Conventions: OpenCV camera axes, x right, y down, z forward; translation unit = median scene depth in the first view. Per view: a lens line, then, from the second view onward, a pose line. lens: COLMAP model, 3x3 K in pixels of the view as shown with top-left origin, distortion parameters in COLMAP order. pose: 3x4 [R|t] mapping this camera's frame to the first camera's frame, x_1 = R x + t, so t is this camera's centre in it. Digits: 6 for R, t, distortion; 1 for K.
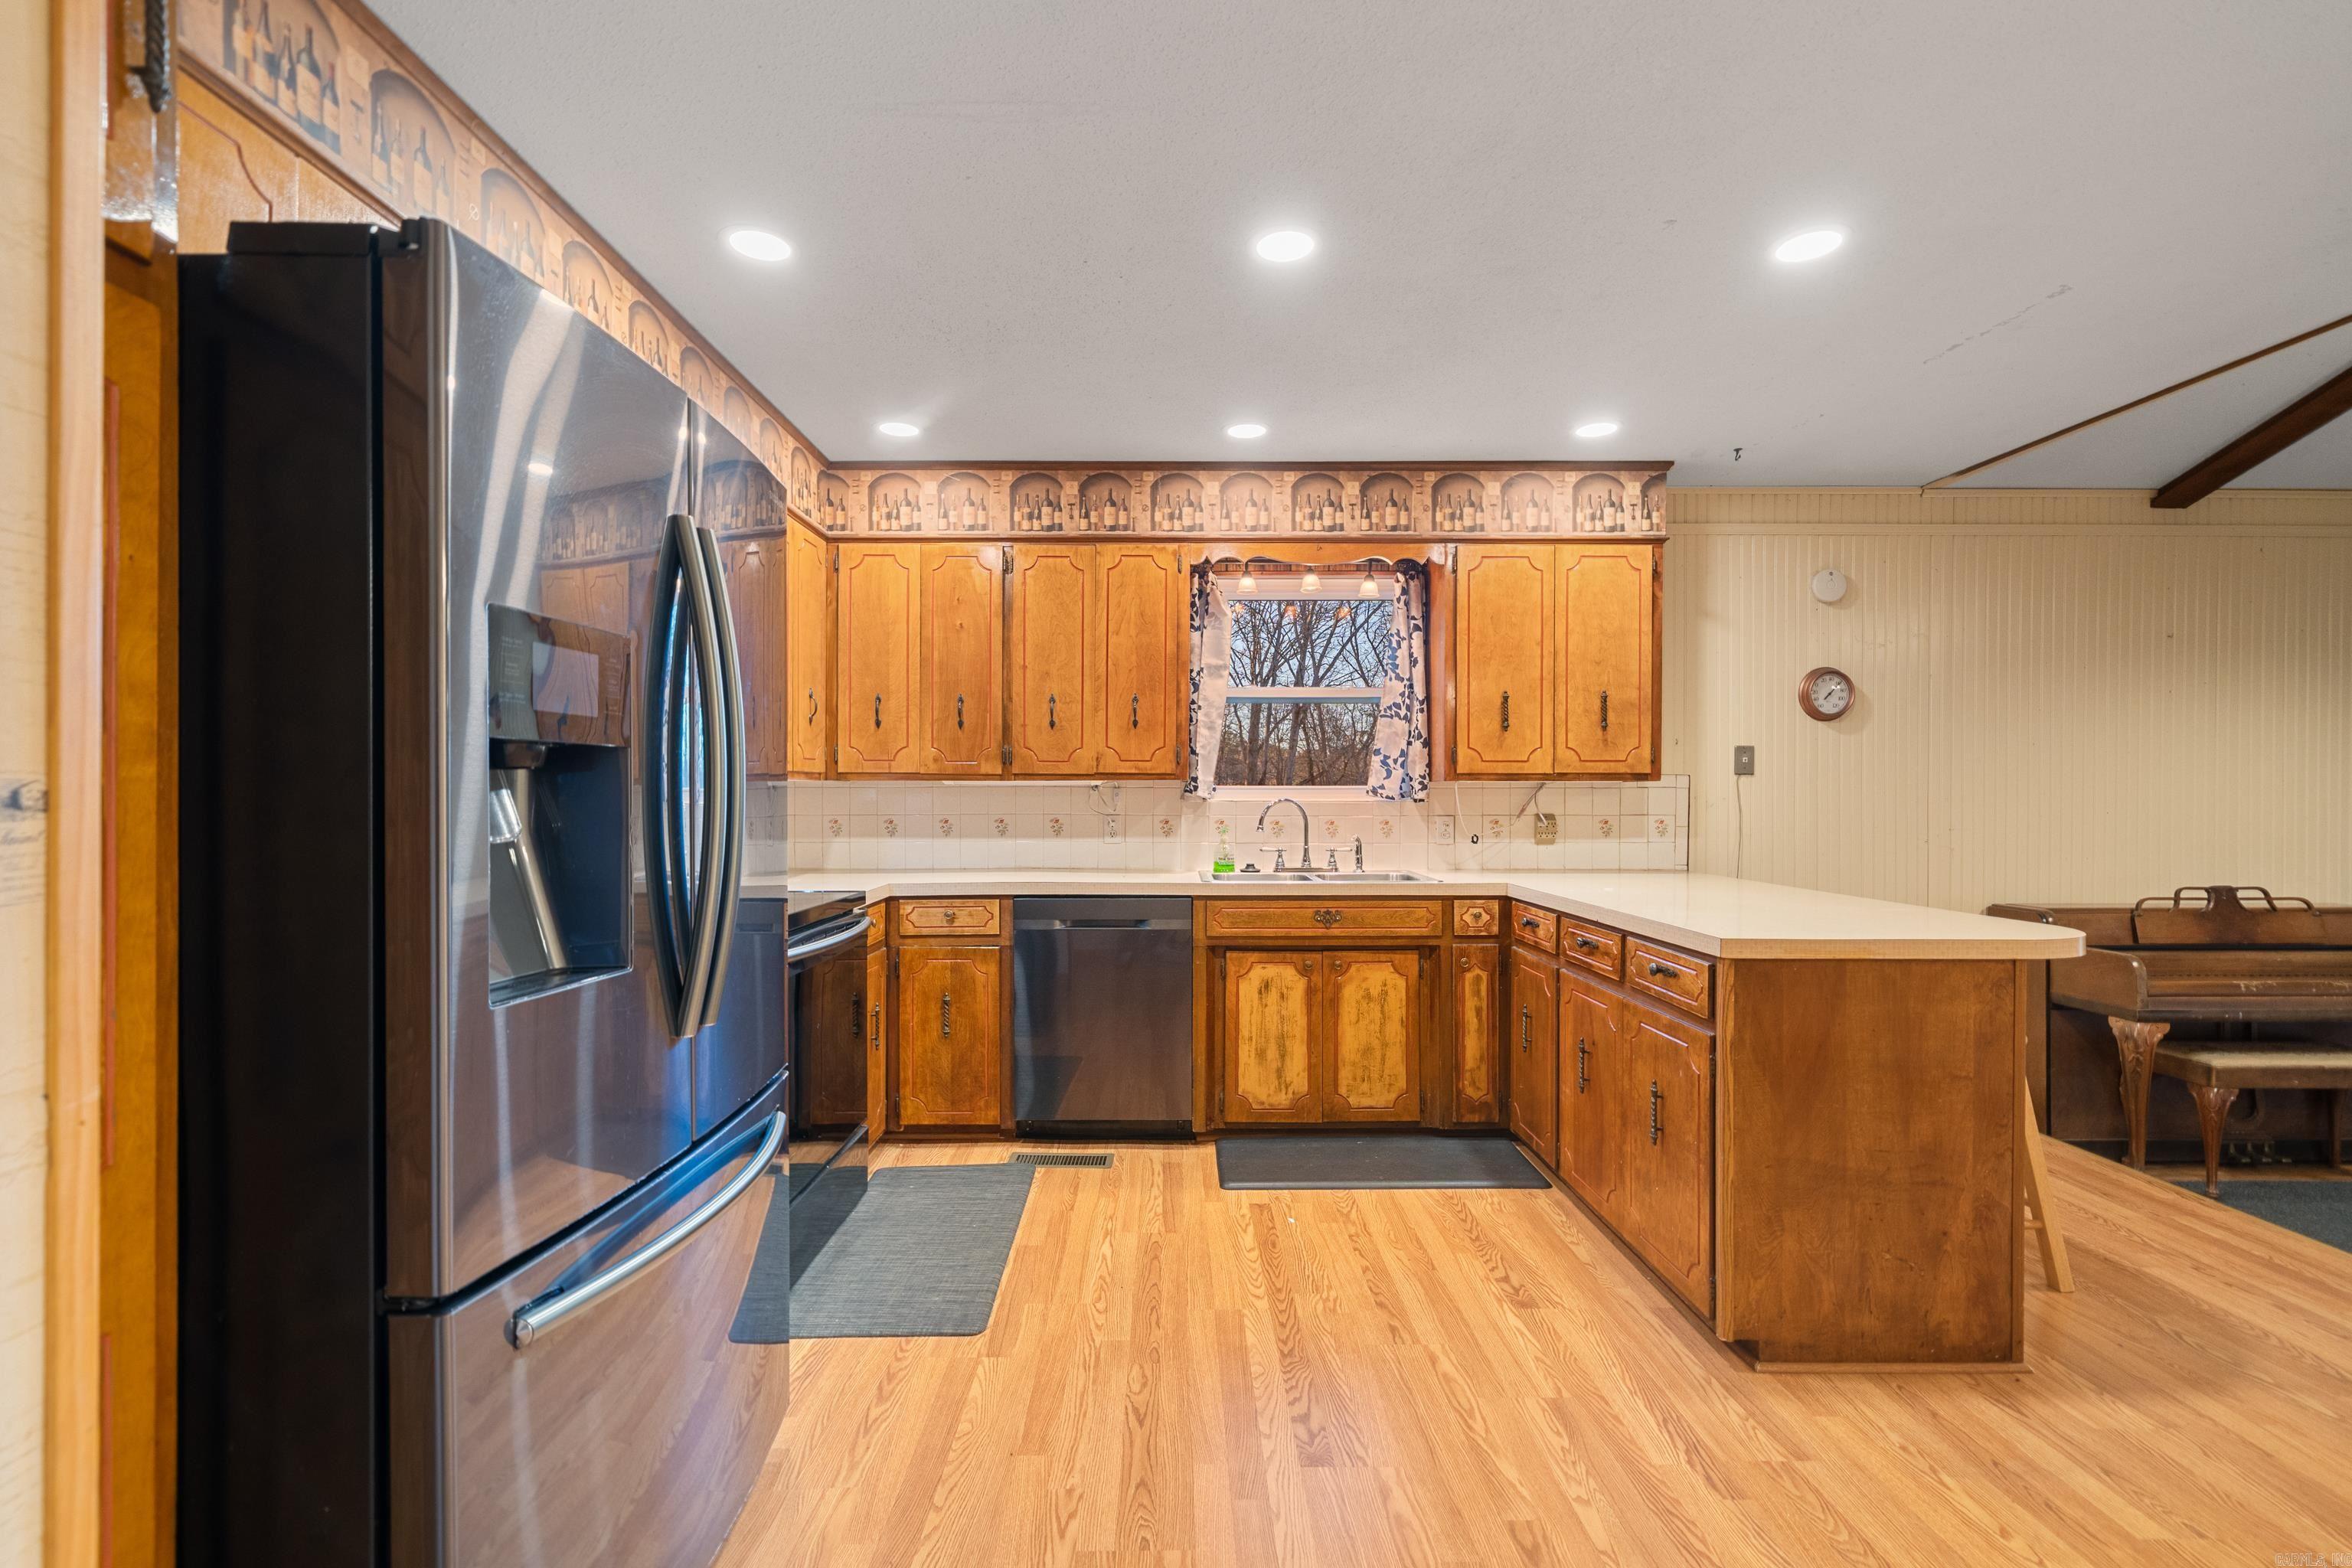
lens RADIAL K [[1057.6, 0, 1177.2], [0, 1057.6, 795.0], [0, 0, 1]] dist [0.013114, 0.000163]
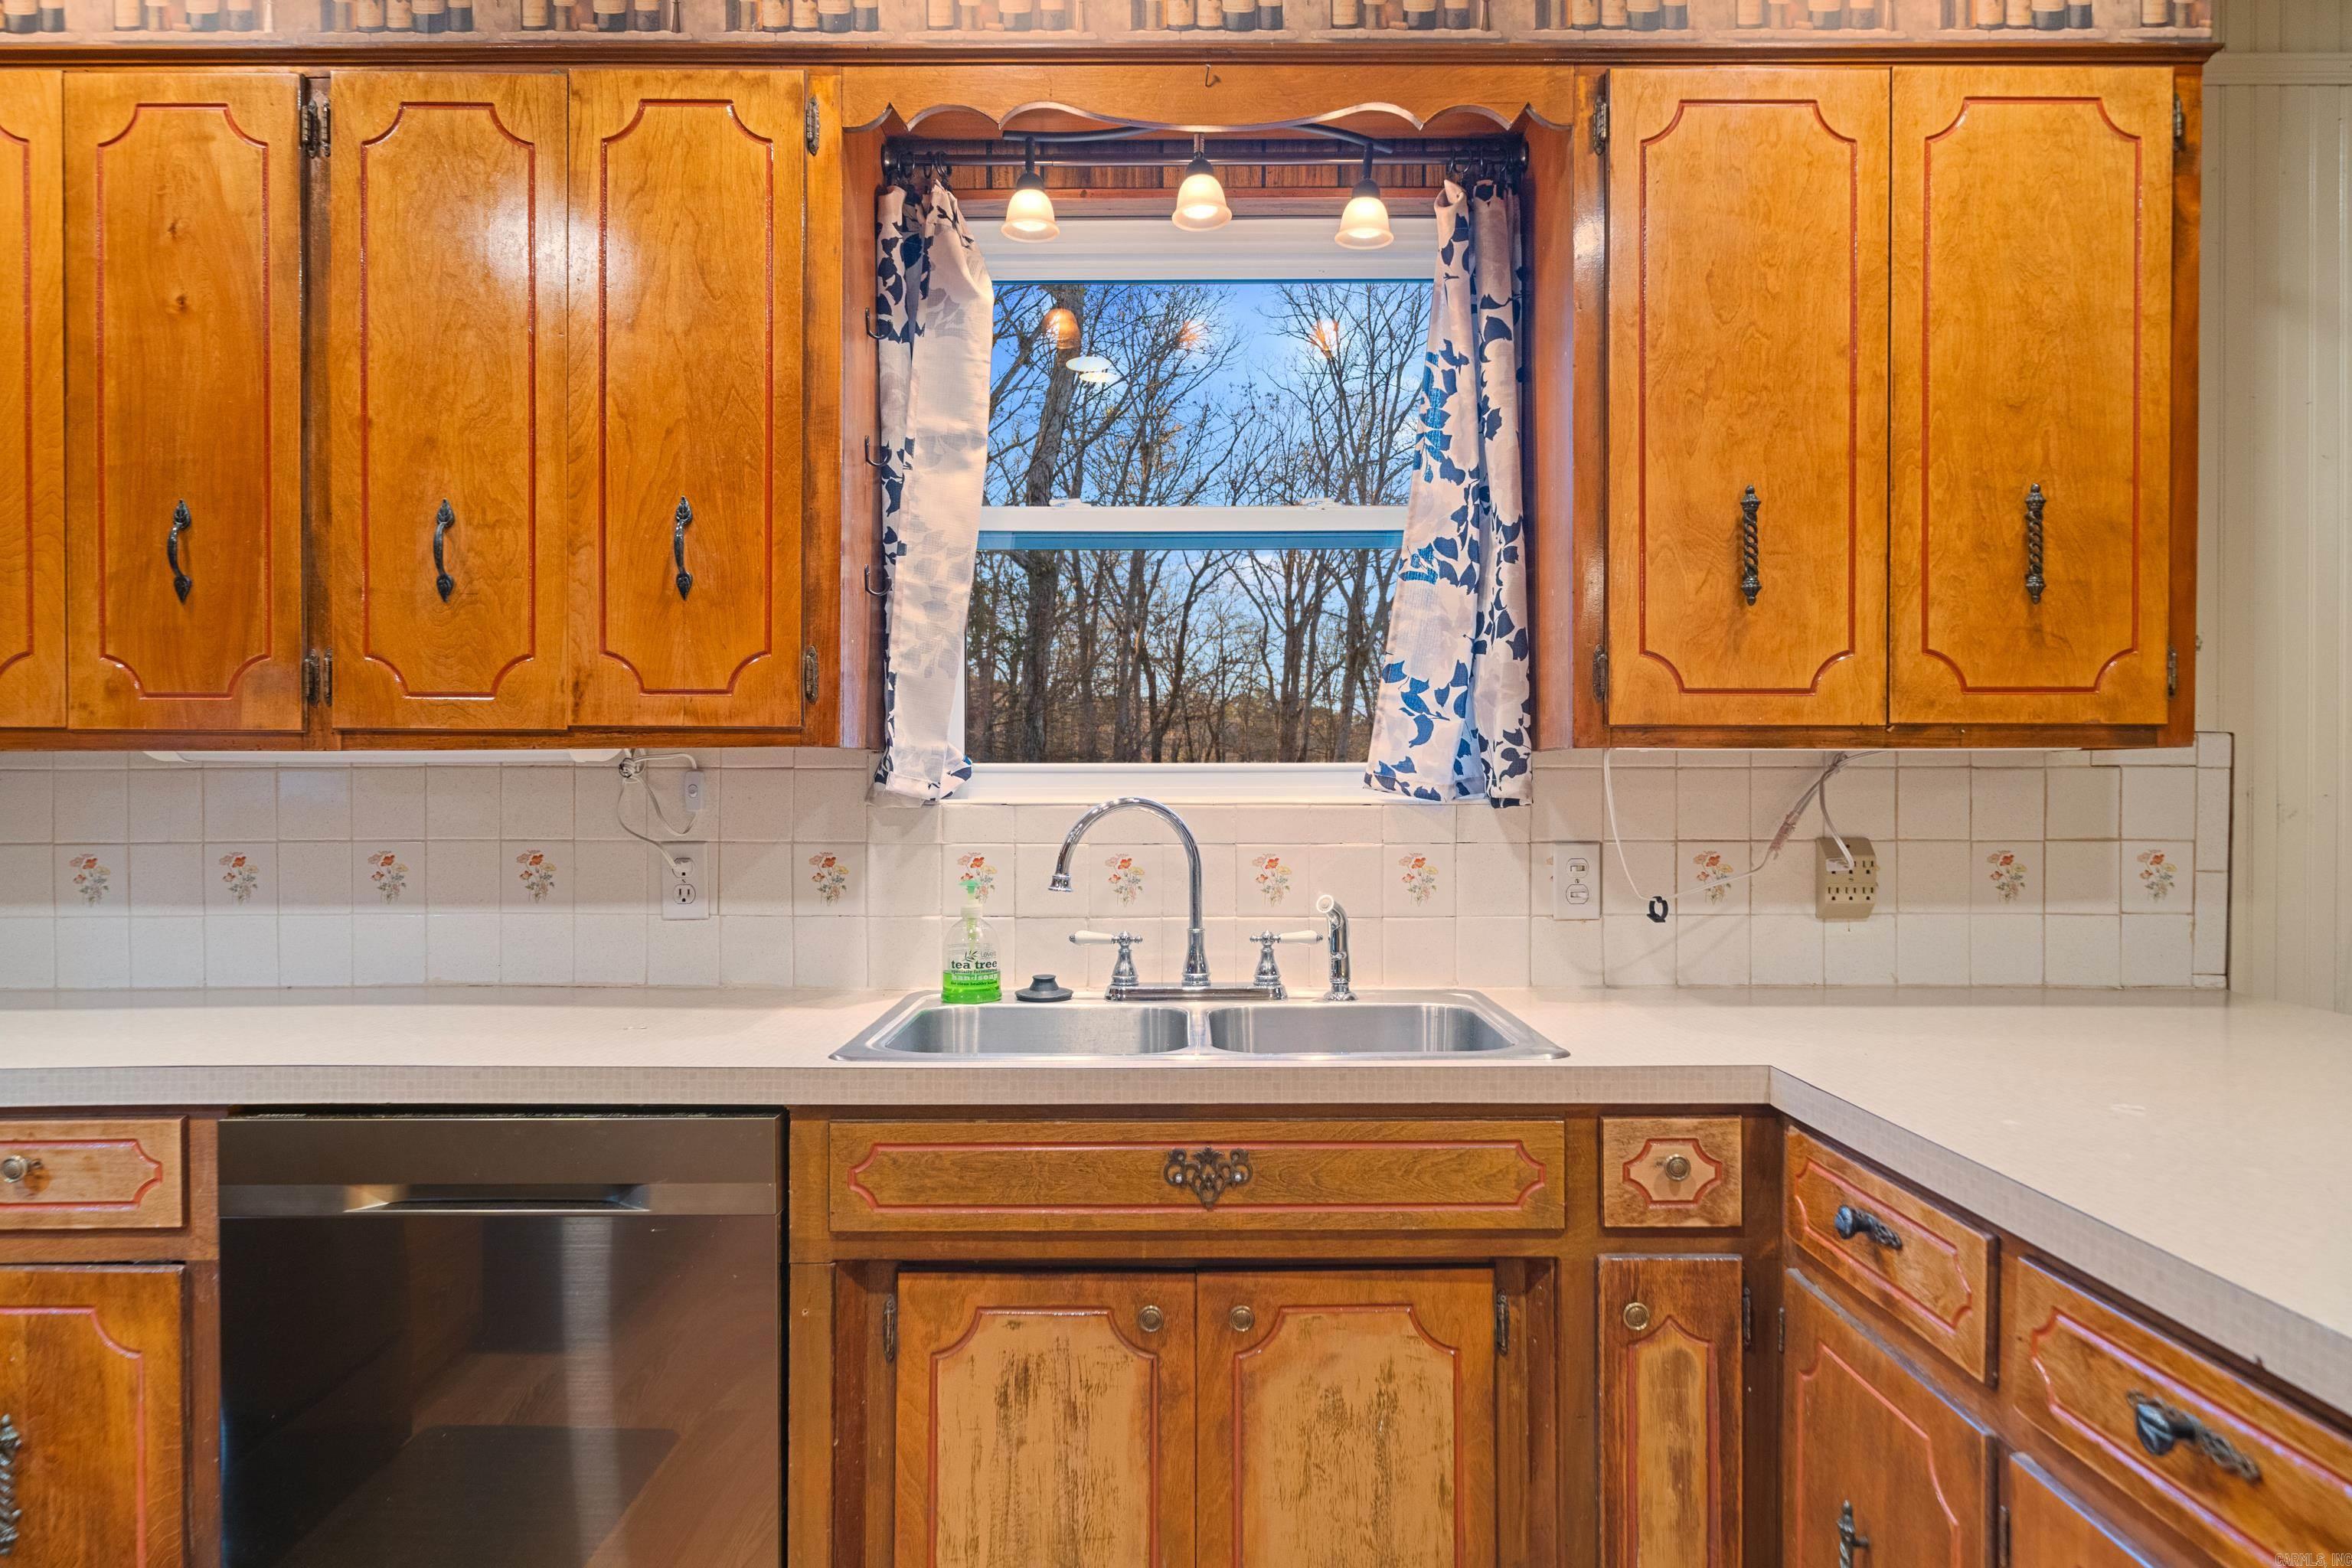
lens RADIAL K [[1539.7, 0, 1177.5], [0, 1539.7, 790.1], [0, 0, 1]] dist [0.002806, 0.001927]
pose [[0.999977, -0.002146, -0.006388, 0.125580], [0.002180, 0.999984, 0.005201, -0.002291], [0.006377, -0.005215, 0.999966, 0.493080]]
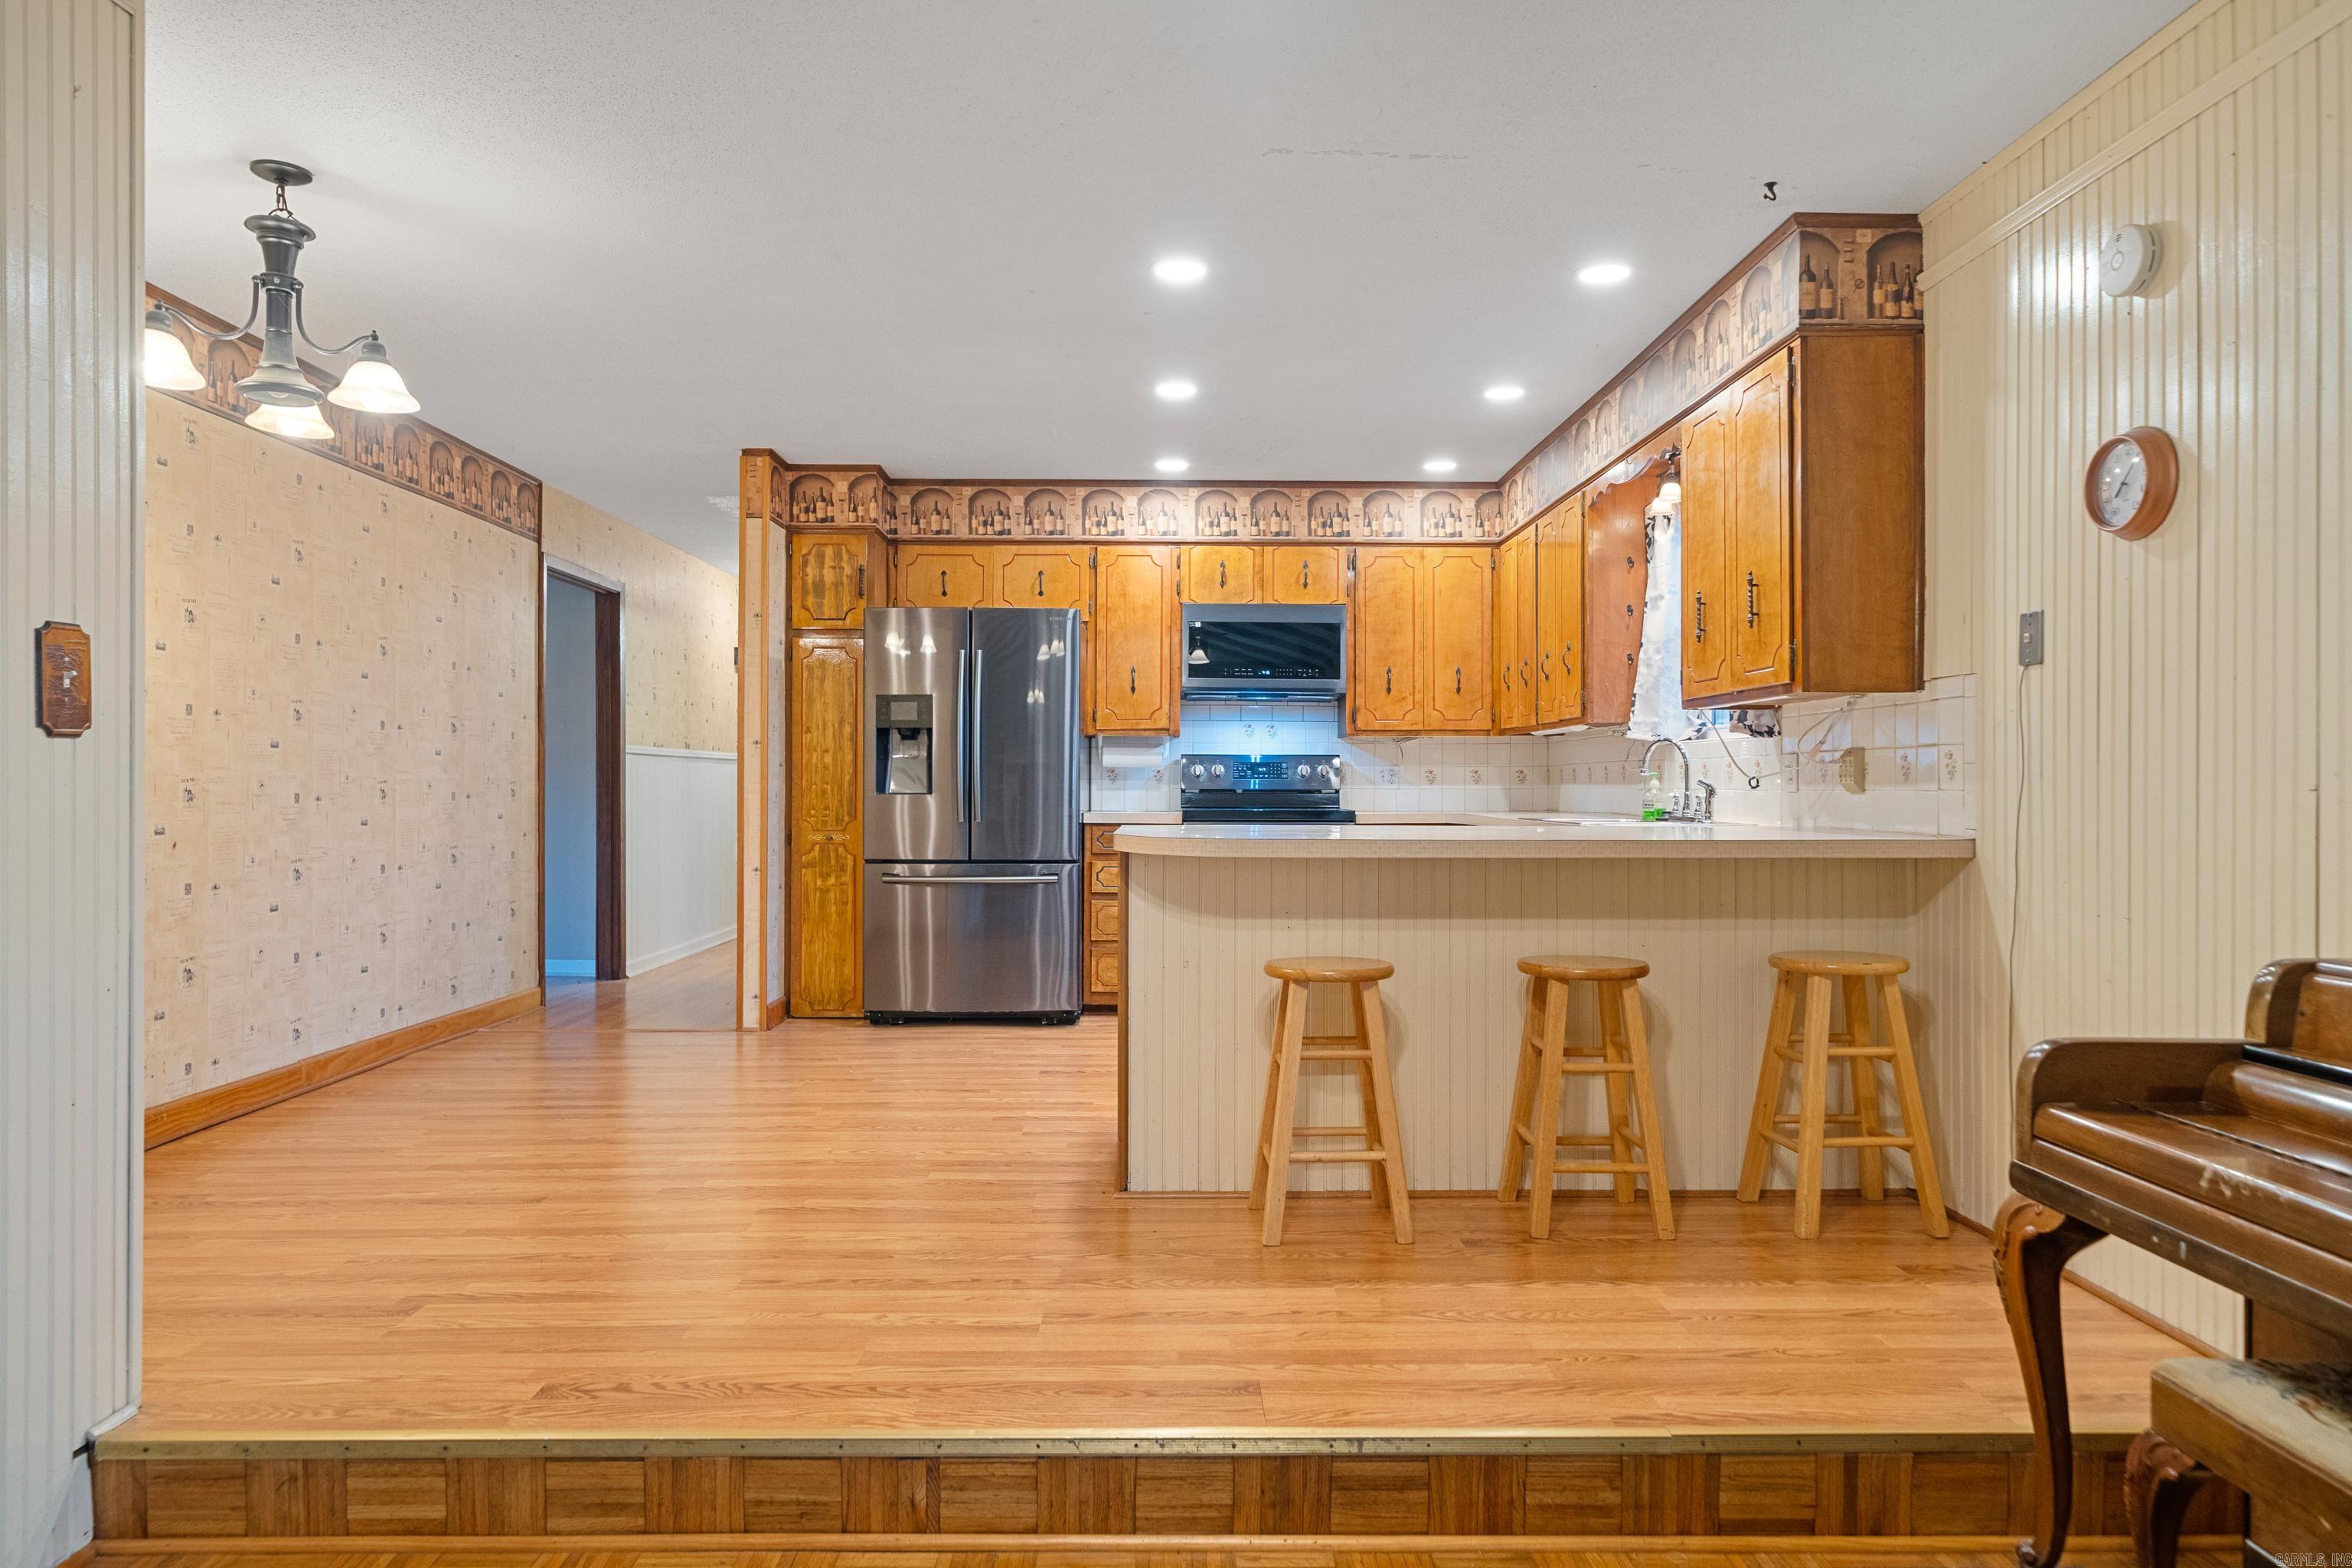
lens RADIAL K [[1403.5, 0, 1176.0], [0, 1403.5, 784.0], [0, 0, 1]] dist [-0.001185, 0.000027]
pose [[0.004005, -0.001689, -0.999991, 1.340847], [-0.002278, 0.999996, -0.001698, 0.047629], [0.999989, 0.002285, 0.004001, 0.606020]]
